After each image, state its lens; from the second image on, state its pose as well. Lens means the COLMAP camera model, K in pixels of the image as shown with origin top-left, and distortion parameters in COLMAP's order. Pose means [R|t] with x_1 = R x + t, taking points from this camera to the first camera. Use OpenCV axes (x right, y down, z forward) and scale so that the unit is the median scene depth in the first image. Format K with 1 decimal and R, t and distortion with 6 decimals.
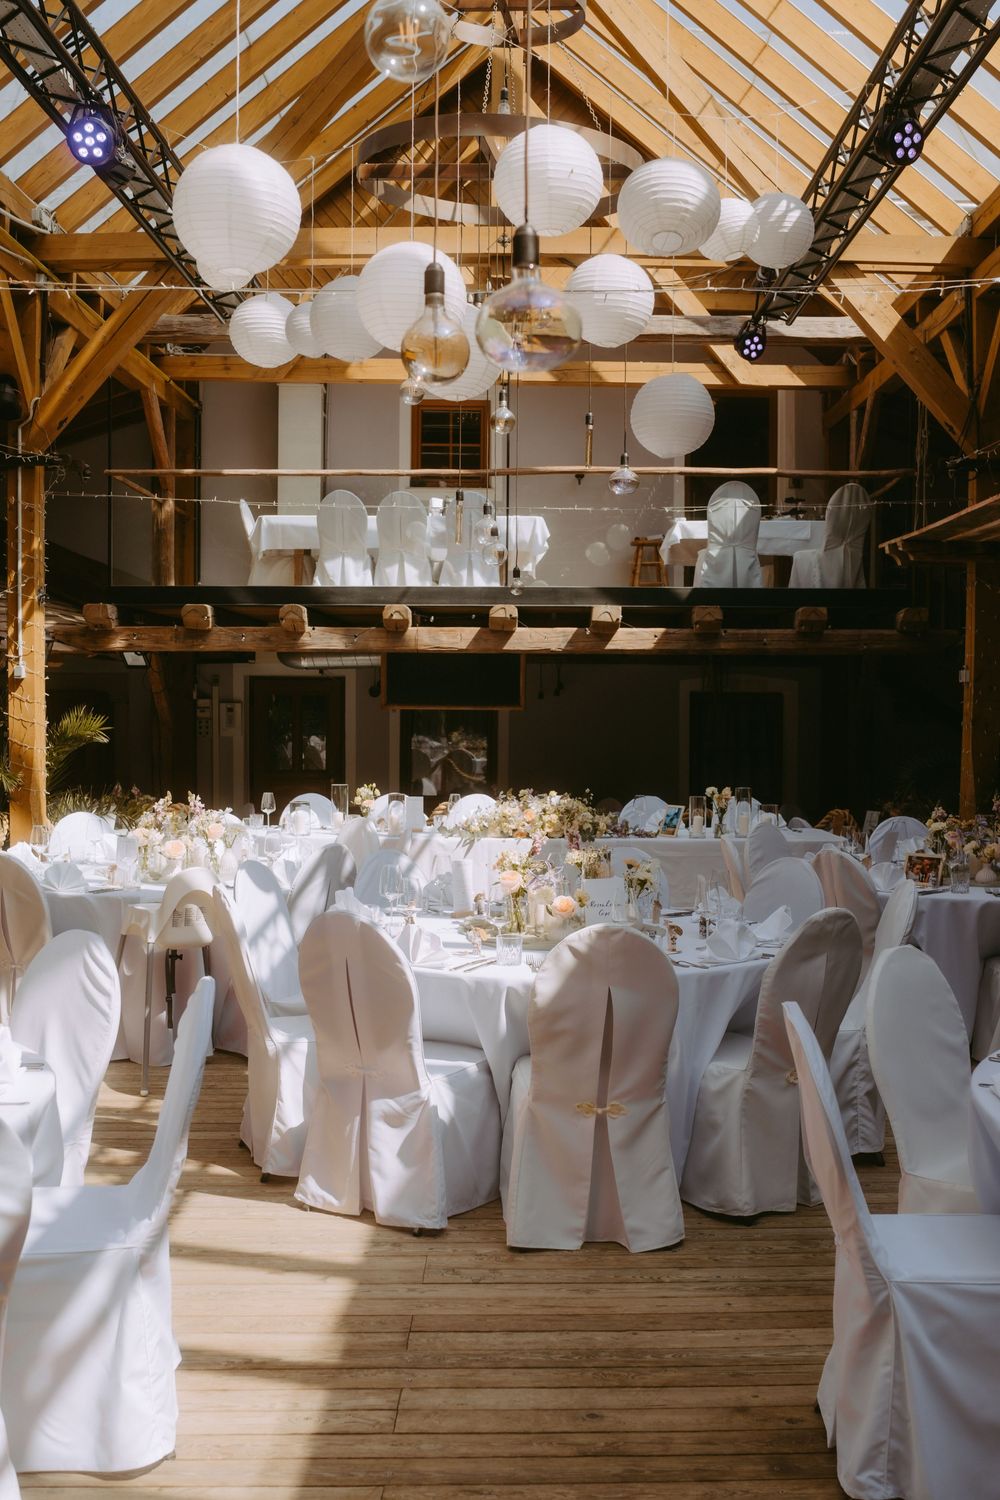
lens RADIAL K [[1583.1, 0, 496.2], [0, 1583.1, 780.1], [0, 0, 1]] dist [-0.125002, 0.188653]
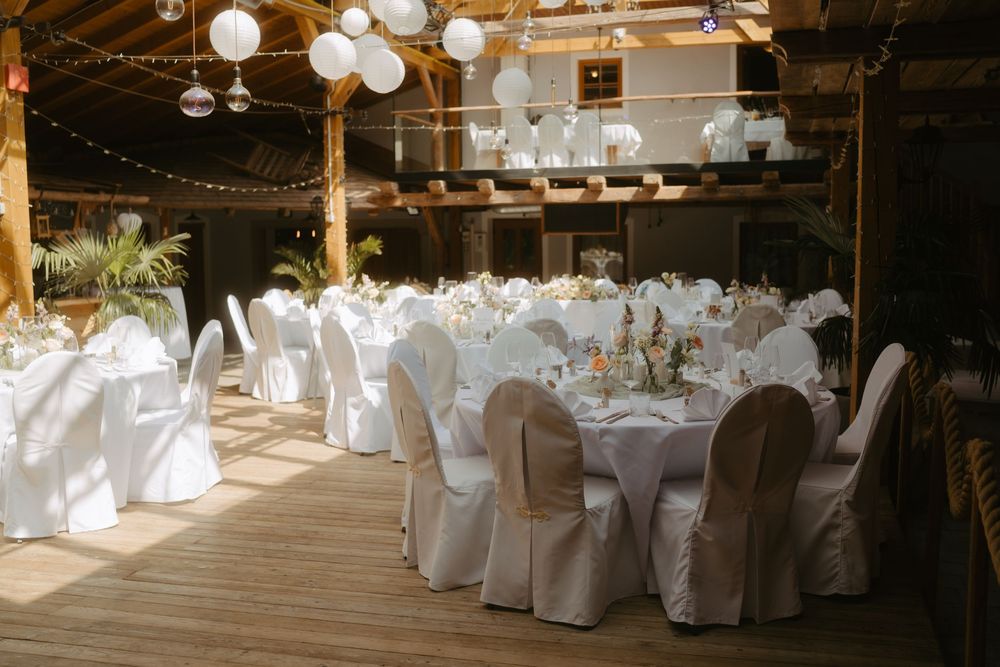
lens RADIAL K [[1022.0, 0, 500.0], [0, 1022.0, 333.5], [0, 0, 1]] dist [-0.087294, 0.009820]
pose [[0.956623, 0.009649, -0.291168, 0.278977], [0.003377, 0.999017, 0.044204, 0.020323], [0.291308, -0.043270, 0.955650, -0.181128]]
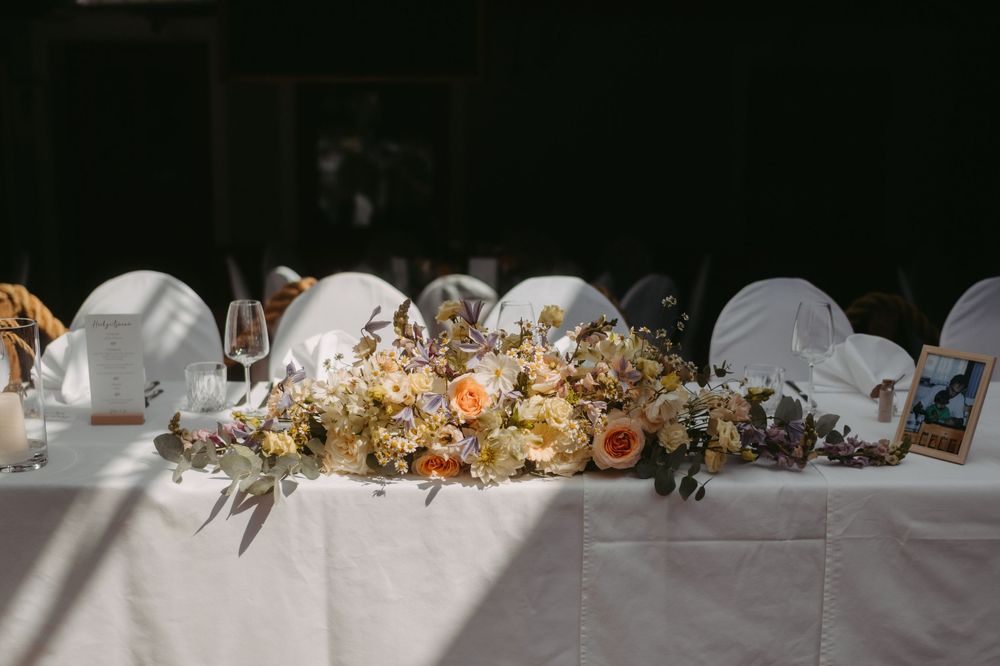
lens RADIAL K [[1055.4, 0, 500.0], [0, 1055.4, 333.0], [0, 0, 1]] dist [-0.125002, 0.188653]
pose [[0.999923, -0.001214, -0.012380, 0.026391], [0.003034, 0.988973, 0.148066, -0.015790], [0.012064, -0.148092, 0.988900, 0.747596]]
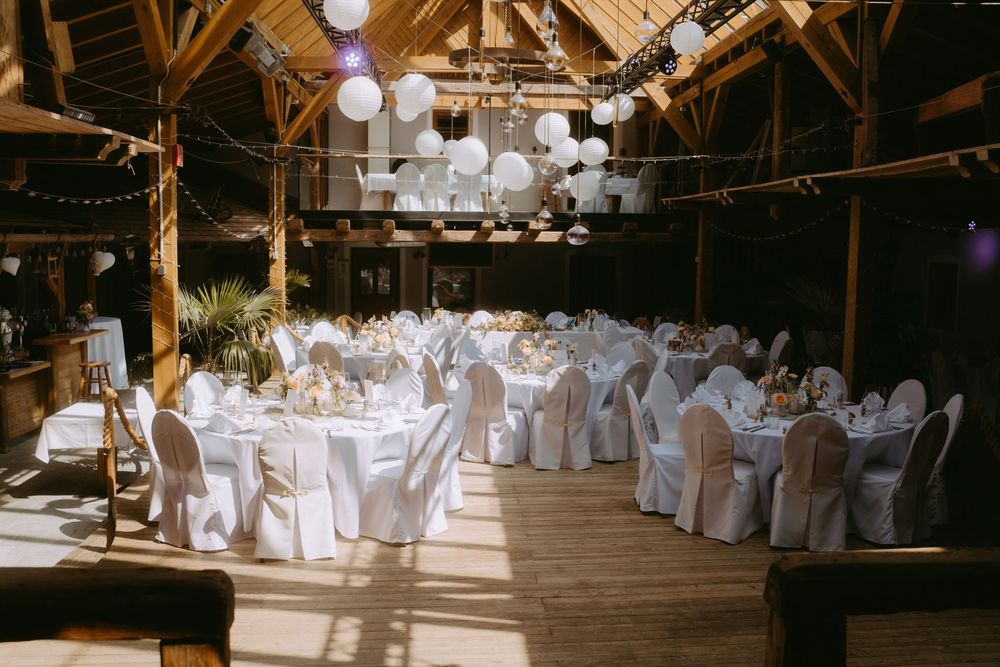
lens RADIAL K [[1055.4, 0, 500.0], [0, 1055.4, 333.5], [0, 0, 1]] dist [-0.125002, 0.188653]
pose [[0.996854, -0.002860, 0.079205, -0.106383], [-0.001204, 0.998687, 0.051219, -0.036468], [-0.079247, -0.051153, 0.995542, -0.494479]]
